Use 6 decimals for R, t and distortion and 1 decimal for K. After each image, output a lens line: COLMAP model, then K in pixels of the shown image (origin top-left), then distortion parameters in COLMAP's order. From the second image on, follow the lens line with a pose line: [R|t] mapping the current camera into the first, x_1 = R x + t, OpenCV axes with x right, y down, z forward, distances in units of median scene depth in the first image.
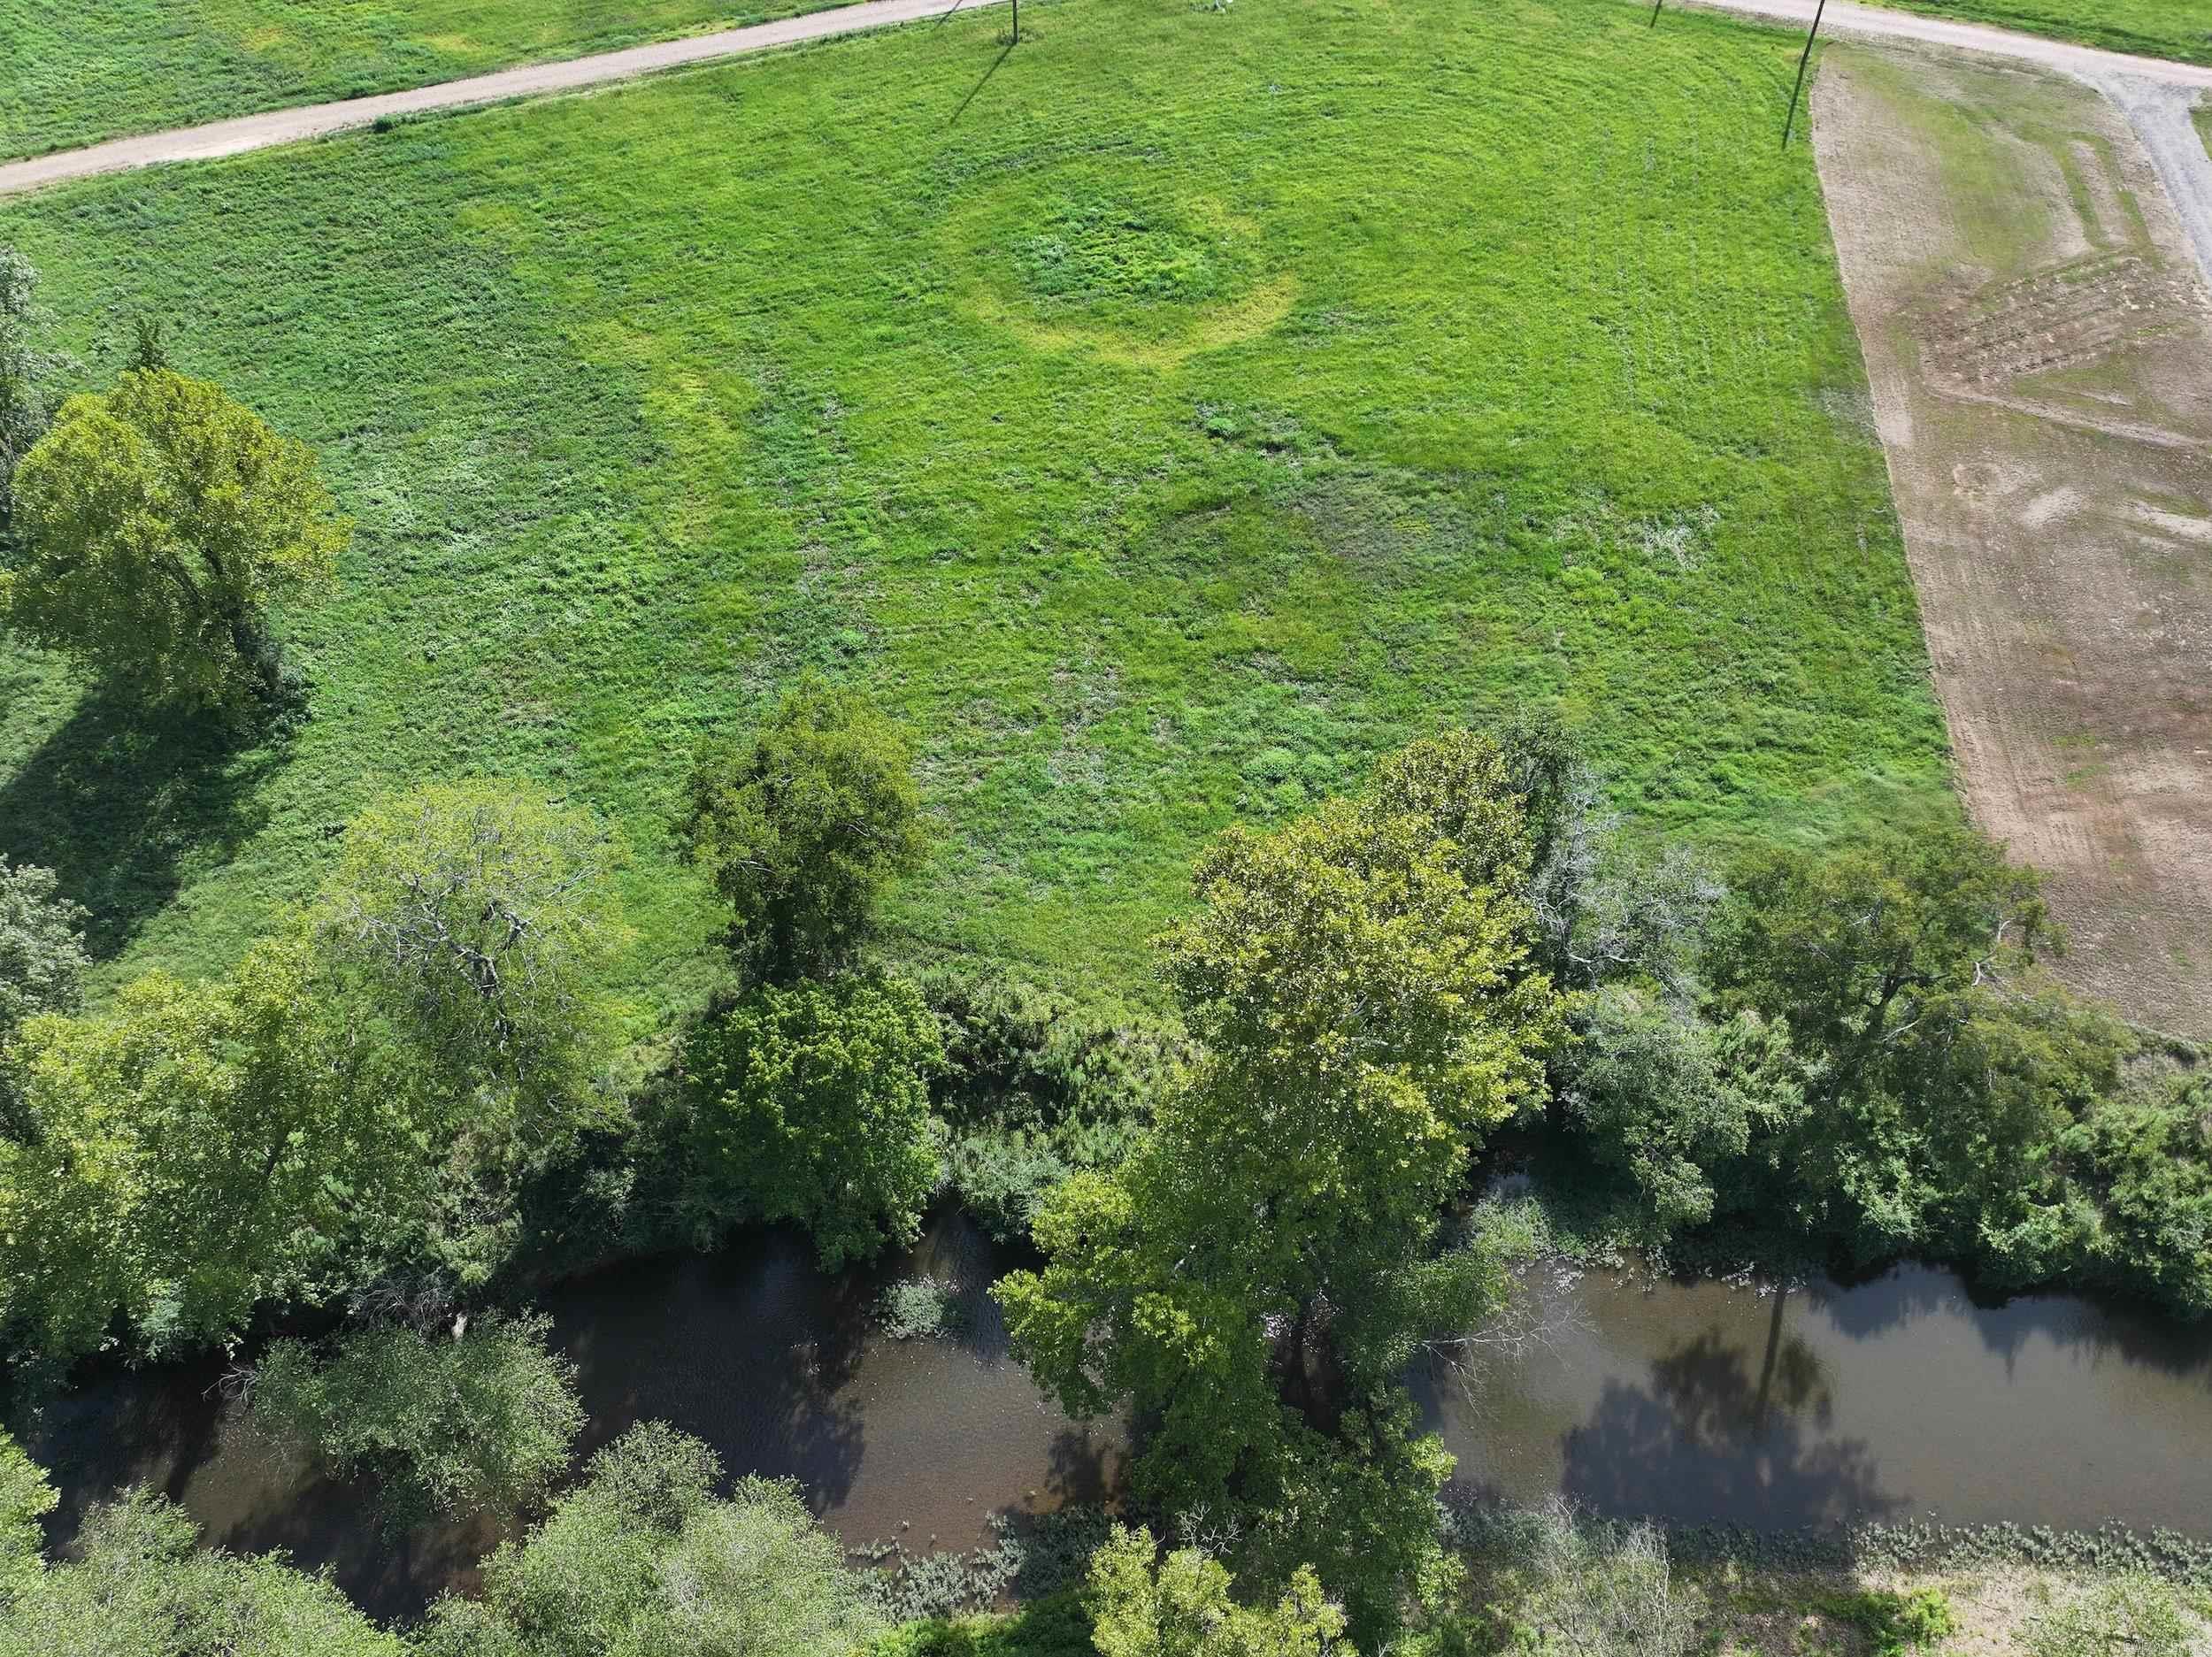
lens RADIAL K [[1734.2, 0, 1103.8], [0, 1734.2, 825.9], [0, 0, 1]] dist [0.011122, -0.010793]
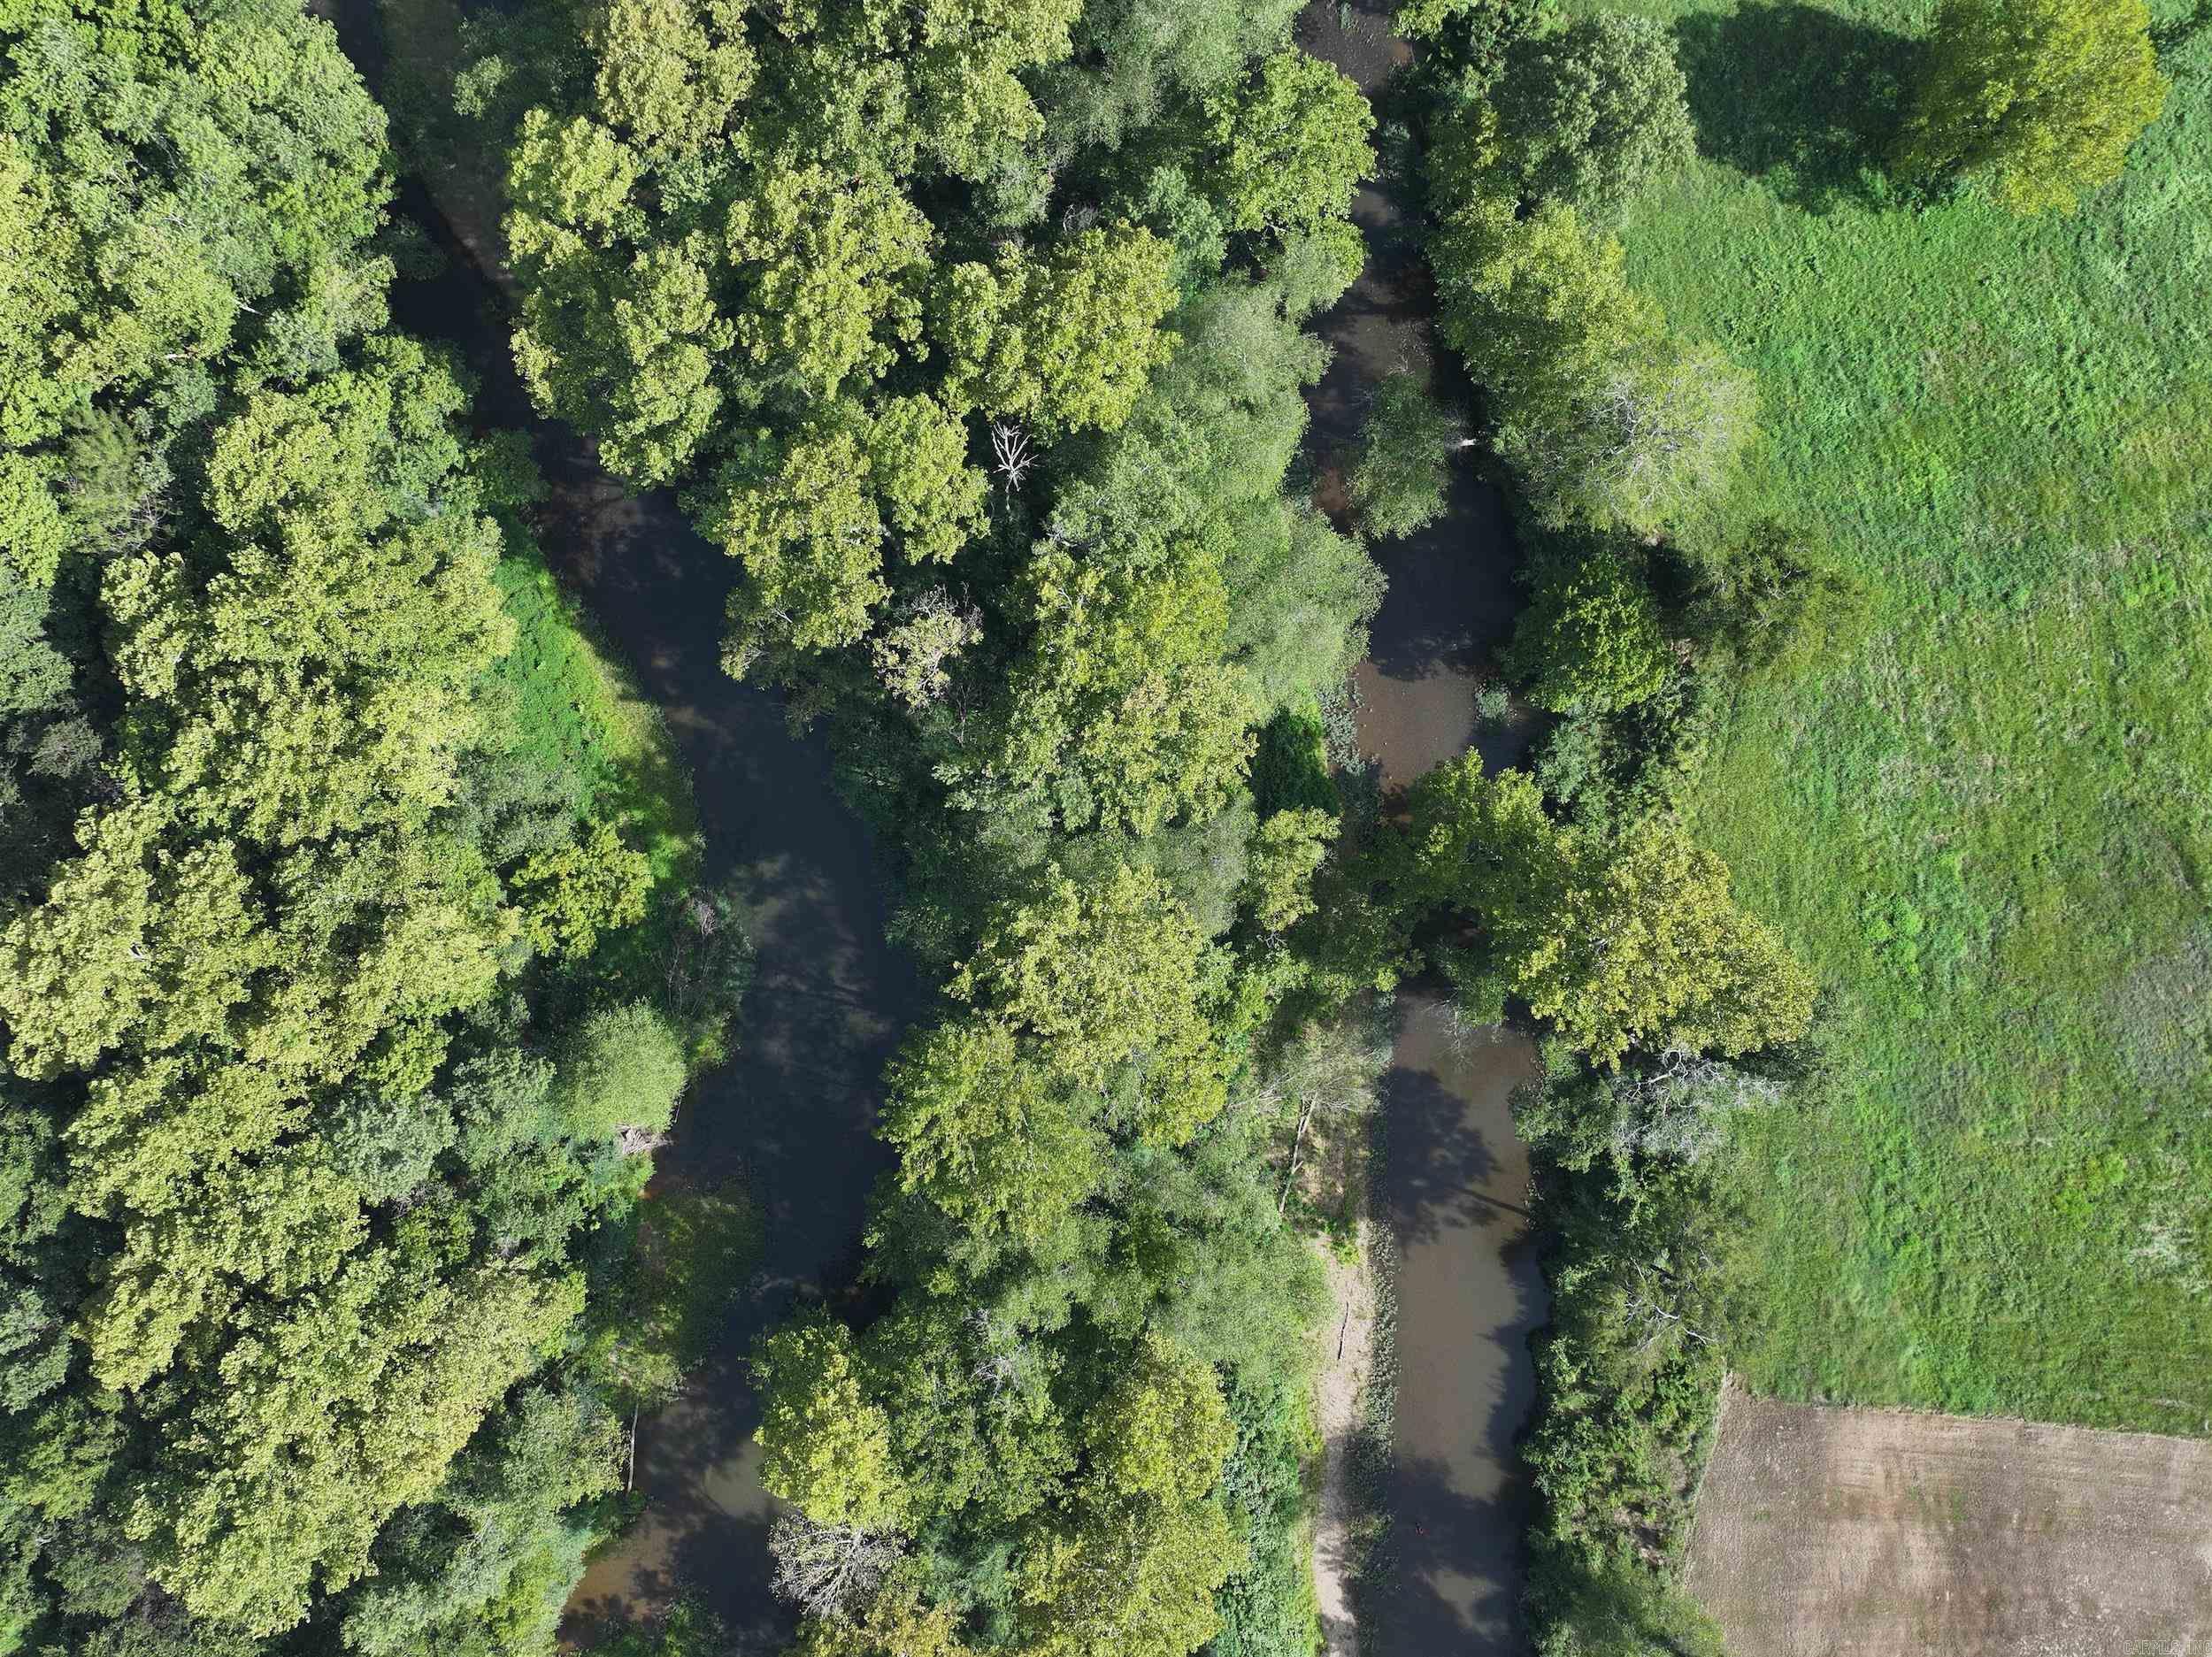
lens RADIAL K [[1734.2, 0, 1105.8], [0, 1734.2, 828.6], [0, 0, 1]] dist [0.011122, -0.010793]
pose [[0.038557, 0.999042, -0.020706, 0.029853], [-0.777388, 0.043009, 0.627549, -0.406916], [0.627839, -0.008100, 0.778301, -0.470336]]
